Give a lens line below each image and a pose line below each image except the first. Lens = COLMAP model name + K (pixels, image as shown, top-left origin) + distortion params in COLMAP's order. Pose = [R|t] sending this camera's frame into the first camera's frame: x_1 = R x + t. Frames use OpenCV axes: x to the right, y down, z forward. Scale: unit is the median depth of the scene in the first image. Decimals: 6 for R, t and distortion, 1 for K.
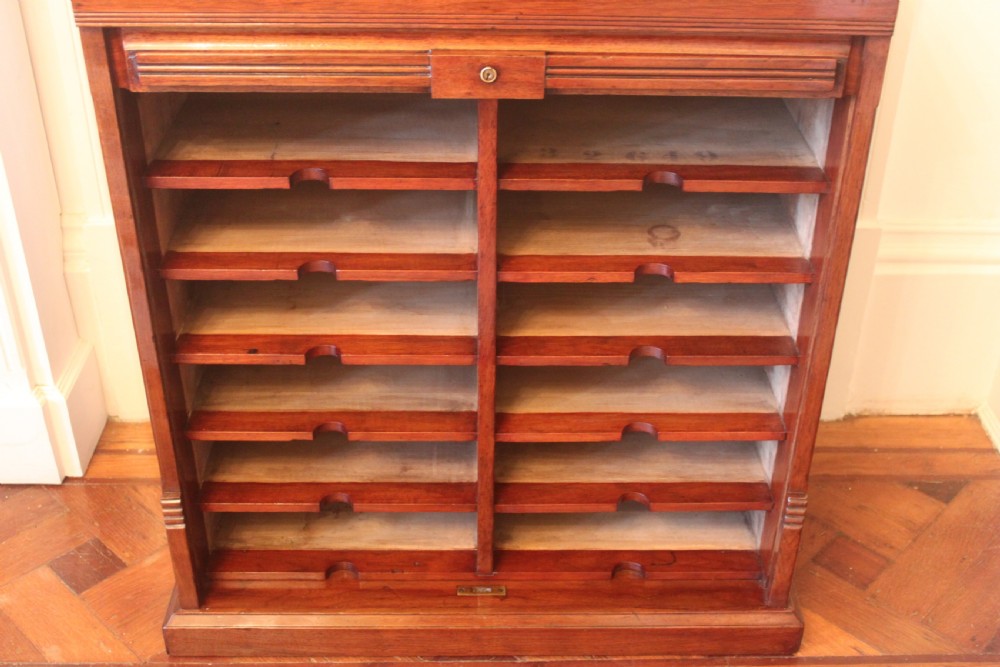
lens RADIAL K [[1182.6, 0, 513.9], [0, 1182.6, 326.6], [0, 0, 1]] dist [-0.046488, 0.000000]
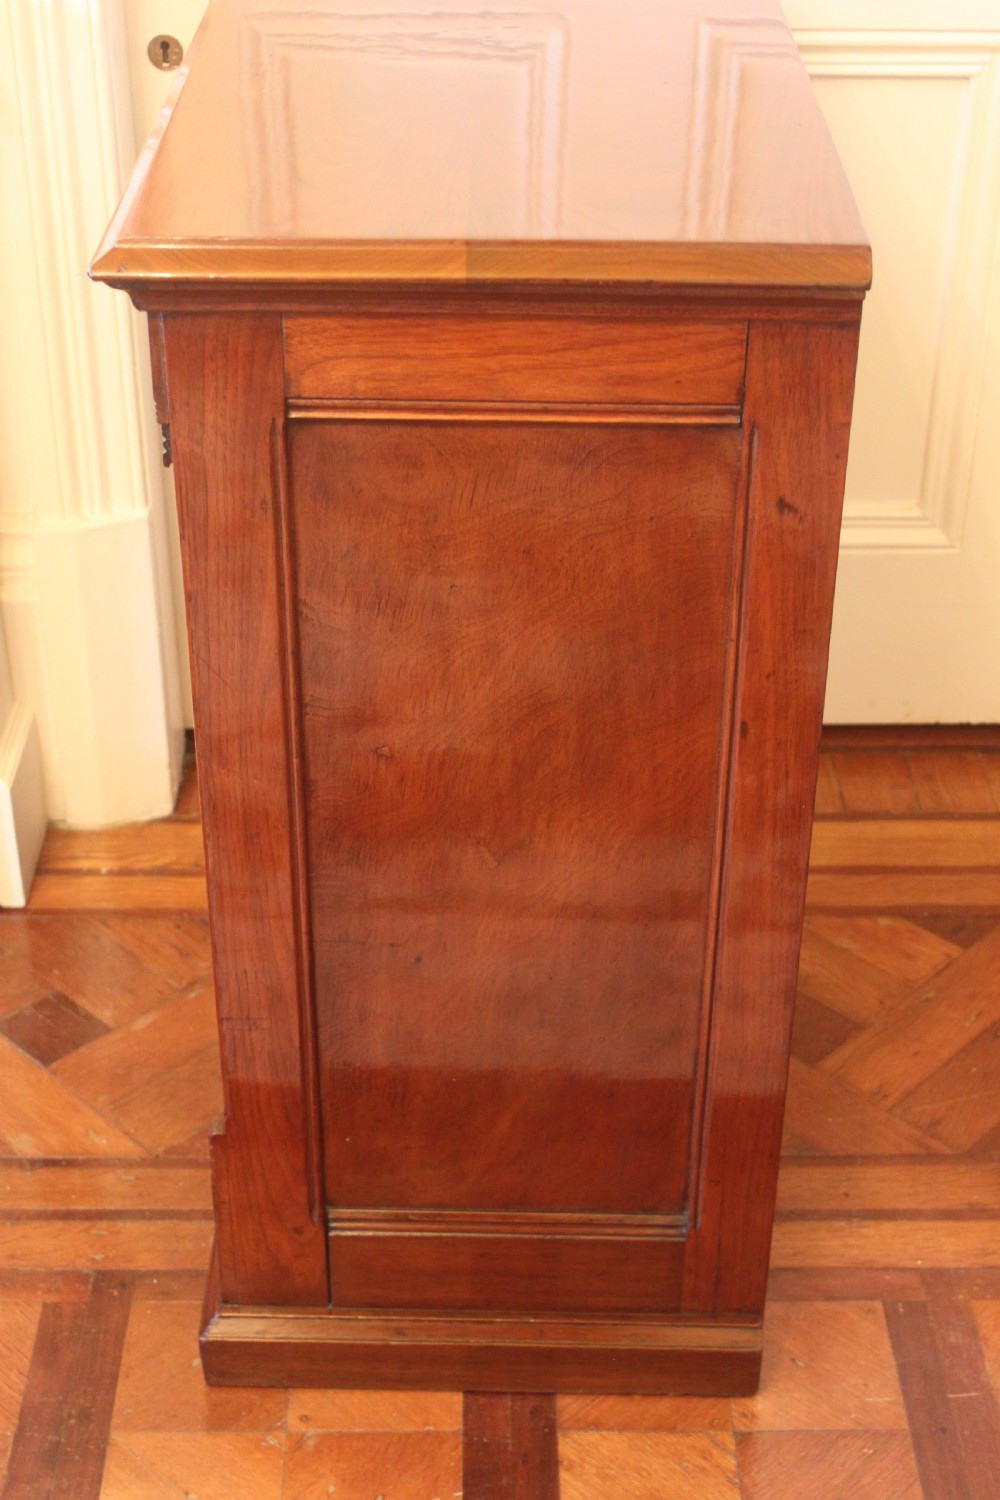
lens RADIAL K [[2236.9, 0, 510.4], [0, 2236.9, 742.9], [0, 0, 1]] dist [0.001993, 0.000000]
pose [[0.999838, -0.000049, -0.017989, -0.080590], [0.000133, 0.999989, 0.004632, 0.034267], [0.017989, -0.004634, 0.999827, -0.321488]]
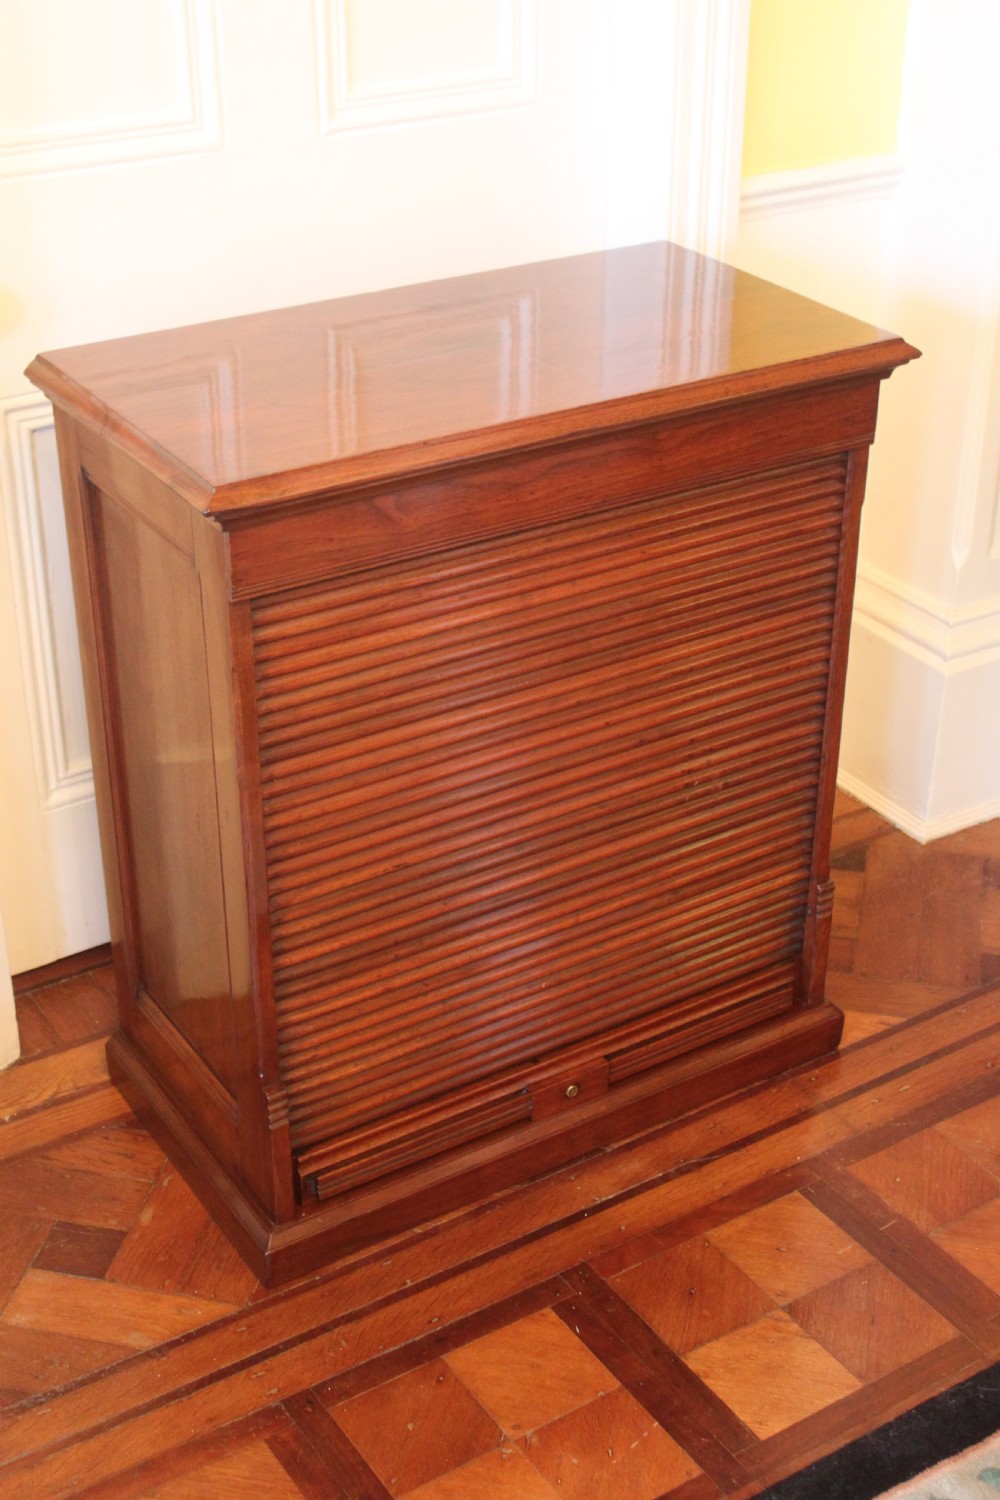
lens RADIAL K [[2075.4, 0, 502.8], [0, 2075.4, 711.0], [0, 0, 1]] dist [-0.008225, 0.000000]
pose [[0.856361, -0.257916, 0.447353, -0.711782], [0.282105, 0.959295, 0.013041, -0.092784], [-0.432507, 0.115033, 0.894263, -0.464898]]
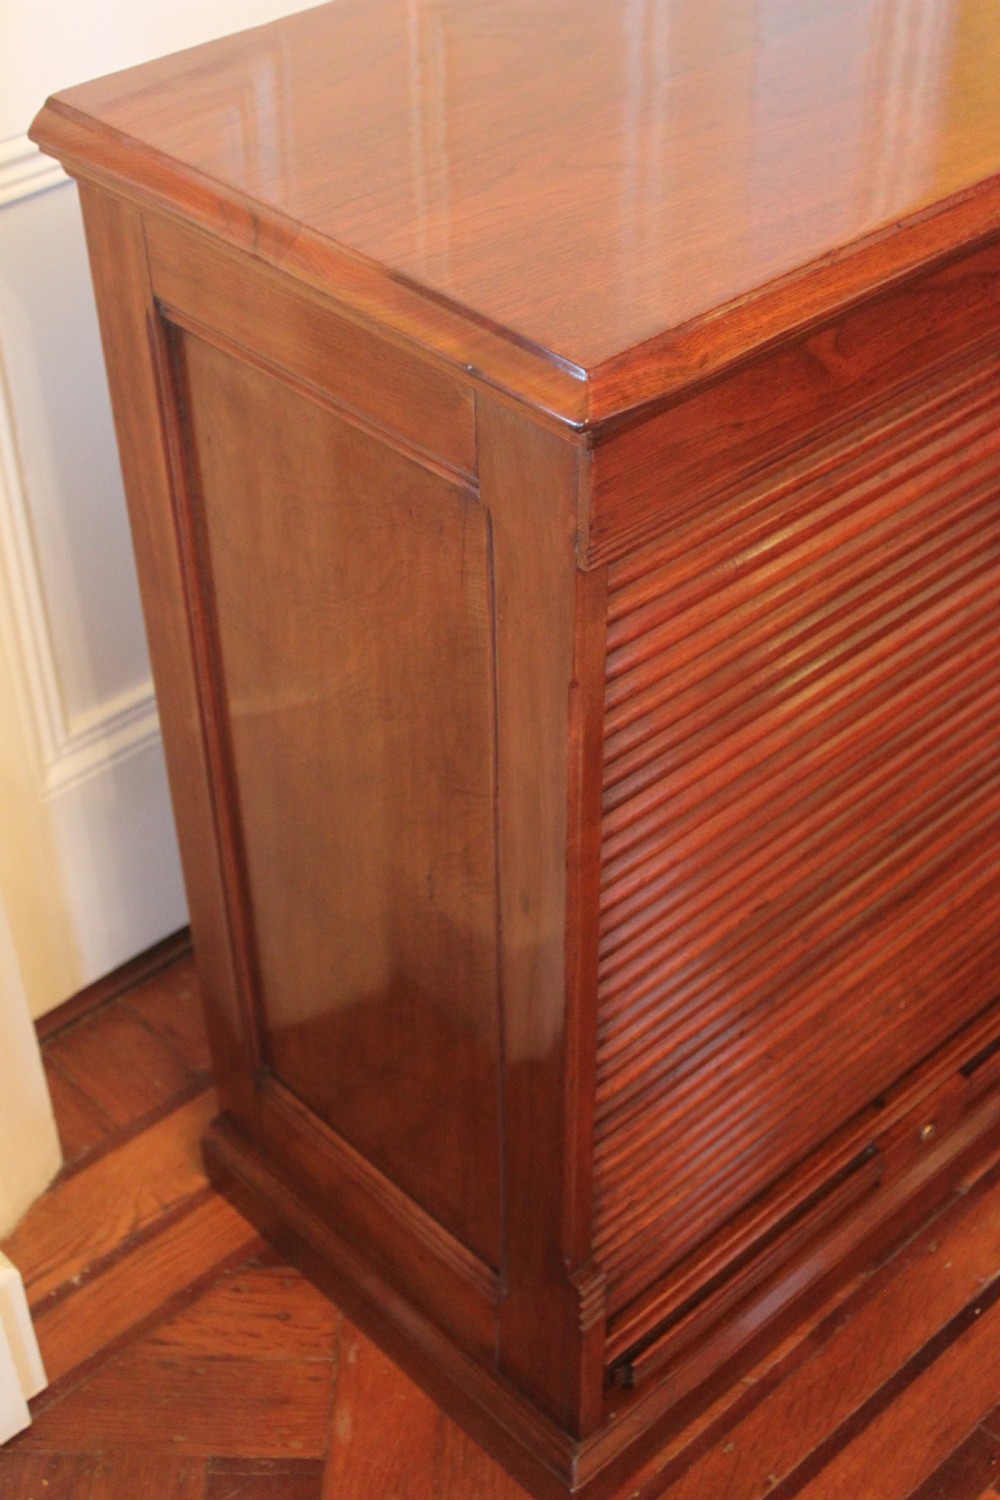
lens RADIAL K [[2075.4, 0, 513.2], [0, 2075.4, 717.5], [0, 0, 1]] dist [-0.008225, 0.000000]
pose [[0.745705, -0.435142, 0.504555, -0.643938], [0.369295, 0.900247, 0.230600, -0.305424], [-0.554568, 0.014370, 0.832014, 0.188095]]
